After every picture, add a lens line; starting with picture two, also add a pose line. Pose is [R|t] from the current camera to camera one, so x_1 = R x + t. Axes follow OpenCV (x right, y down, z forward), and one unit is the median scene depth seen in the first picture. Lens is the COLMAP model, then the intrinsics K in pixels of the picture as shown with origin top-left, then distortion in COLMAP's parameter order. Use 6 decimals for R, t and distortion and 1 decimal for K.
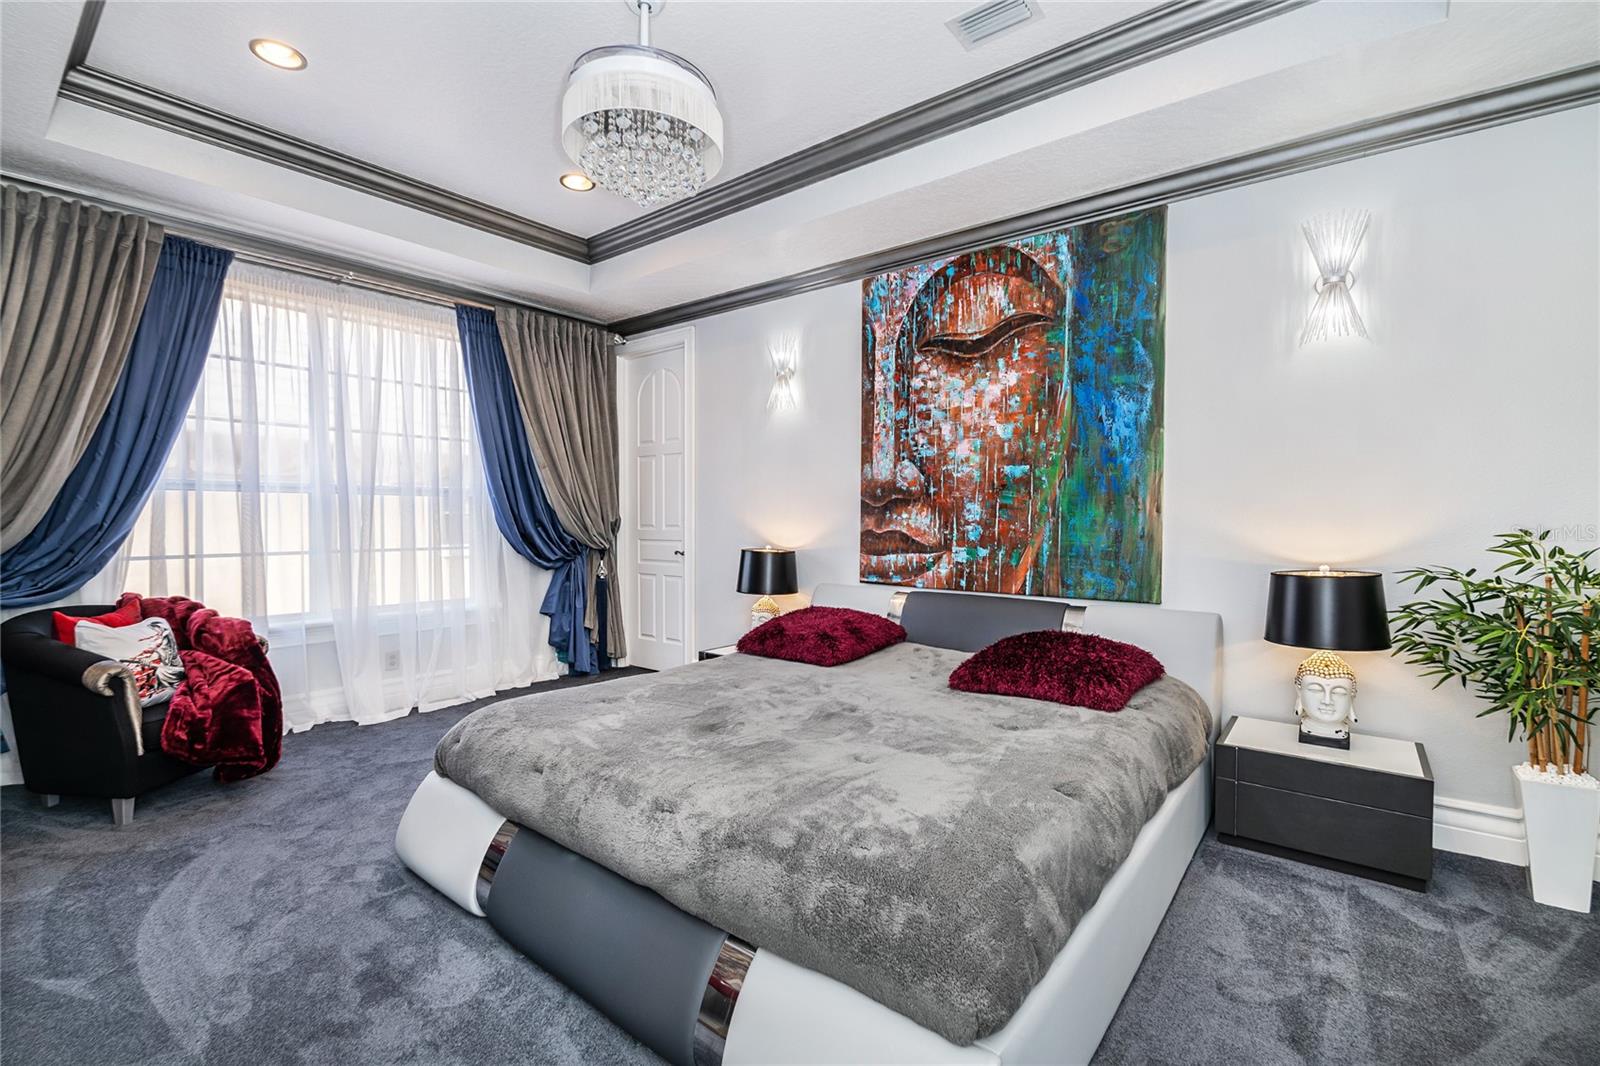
lens RADIAL K [[694.2, 0, 804.0], [0, 694.2, 531.4], [0, 0, 1]] dist [-0.004001, -0.004961]
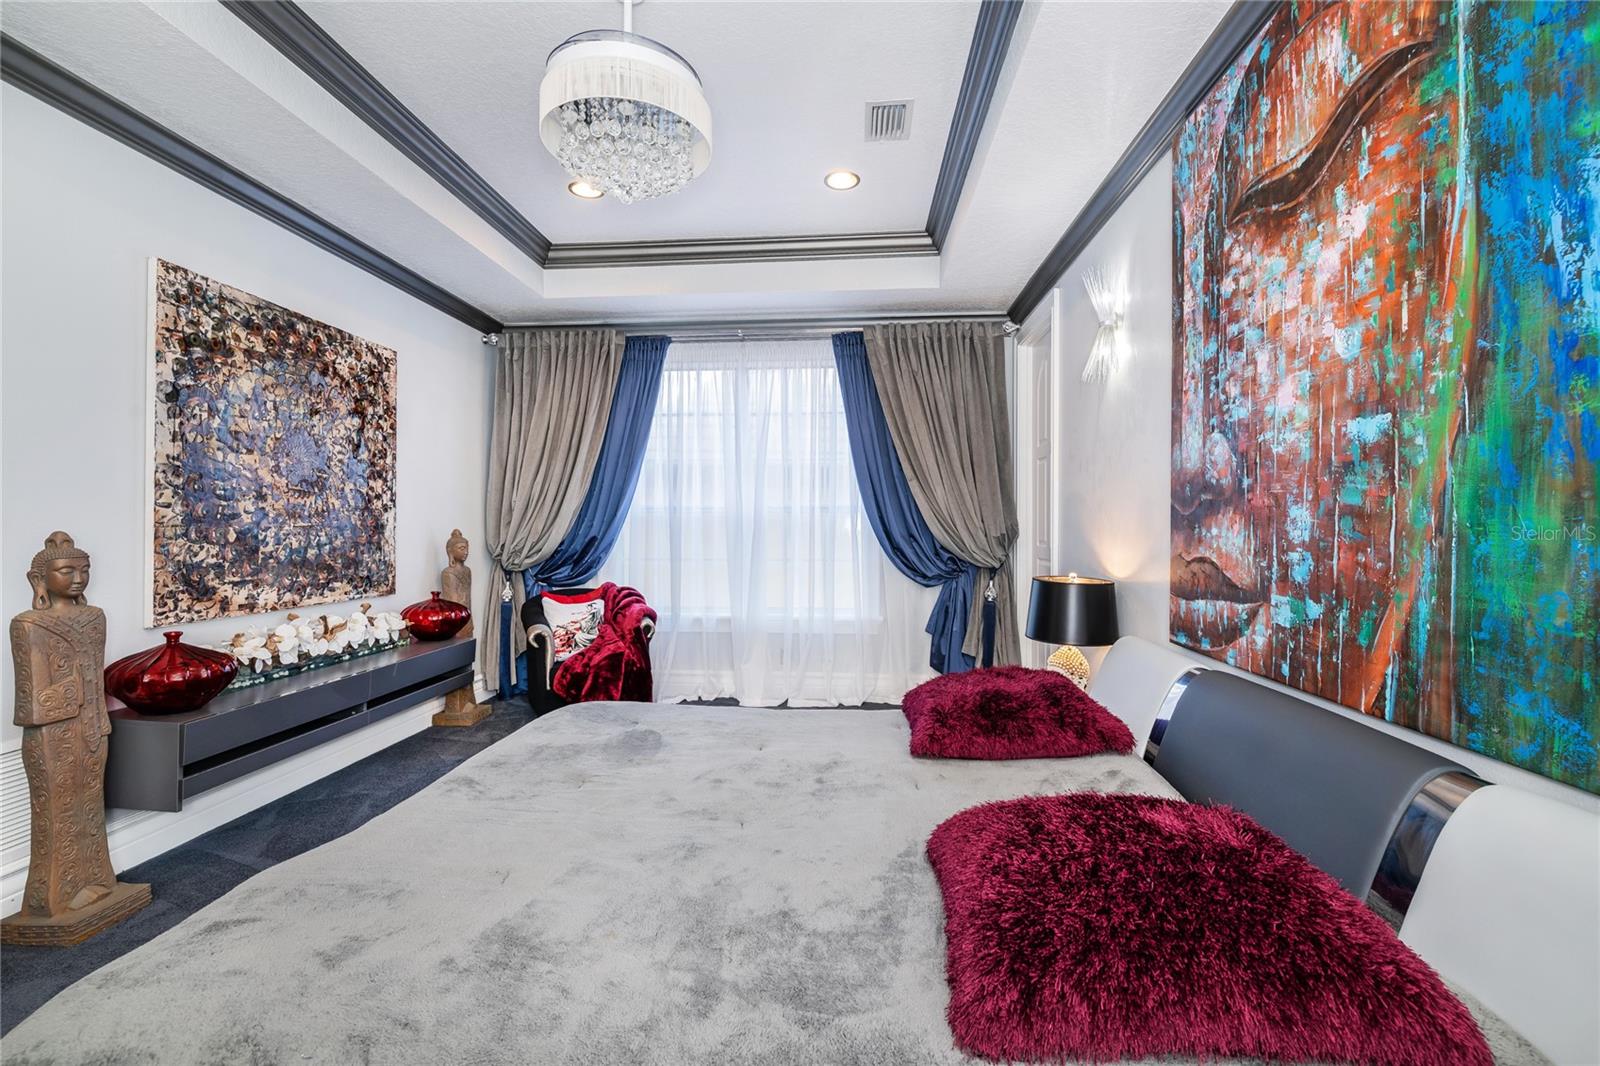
lens RADIAL K [[694.2, 0, 796.0], [0, 694.2, 531.0], [0, 0, 1]] dist [-0.004001, -0.004961]
pose [[0.556725, 0.001591, -0.830695, 0.445110], [-0.017126, 0.999808, -0.009563, -0.012583], [0.830520, 0.019551, 0.556645, 0.443325]]
